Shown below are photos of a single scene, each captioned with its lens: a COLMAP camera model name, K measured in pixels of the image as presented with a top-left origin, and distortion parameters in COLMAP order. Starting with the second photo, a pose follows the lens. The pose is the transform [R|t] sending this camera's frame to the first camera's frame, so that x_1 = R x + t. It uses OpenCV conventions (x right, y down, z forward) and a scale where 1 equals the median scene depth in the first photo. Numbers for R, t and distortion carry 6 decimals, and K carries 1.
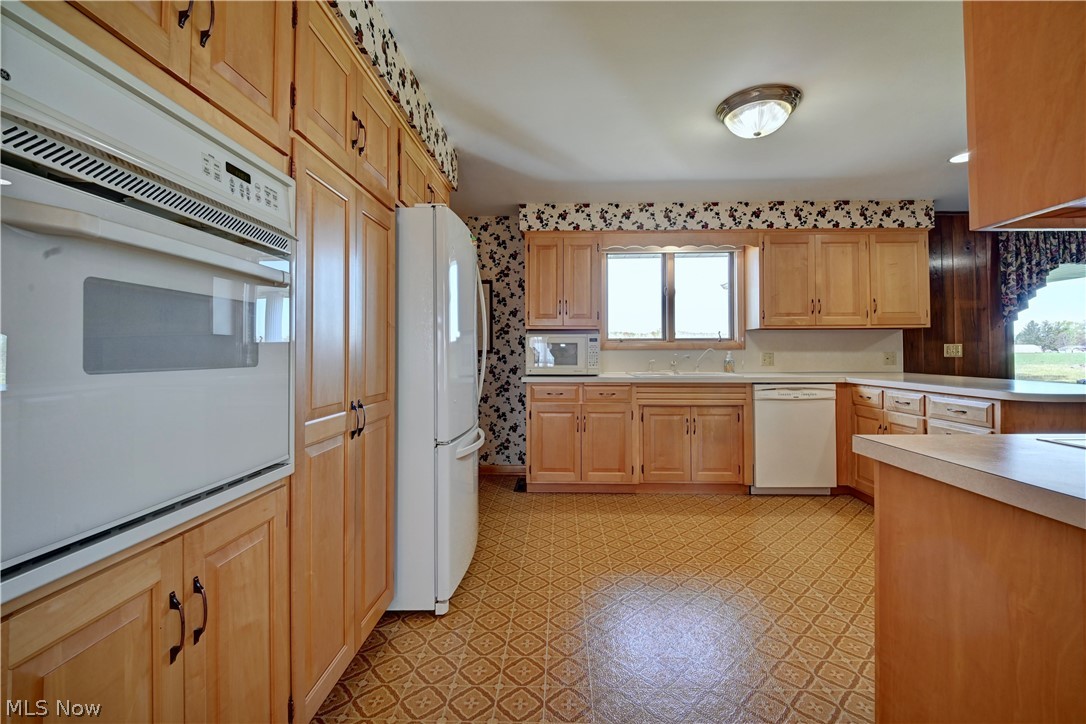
lens RADIAL K [[455.0, 0, 547.7], [0, 455.0, 362.6], [0, 0, 1]] dist [0.012358, -0.015459]
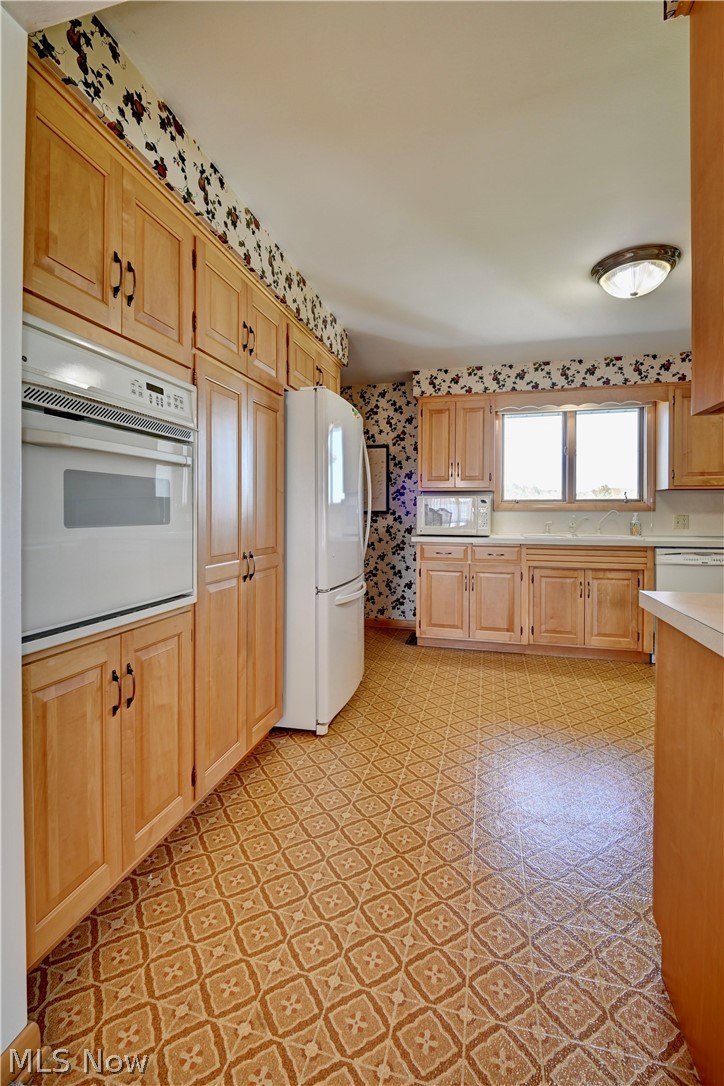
lens RADIAL K [[462.0, 0, 368.4], [0, 462.0, 536.1], [0, 0, 1]] dist [0.021052, -0.017690]
pose [[0.976819, 0.016581, -0.213422, 0.072019], [-0.010159, 0.999463, 0.031152, -0.001535], [0.213824, -0.028262, 0.976463, -0.071601]]
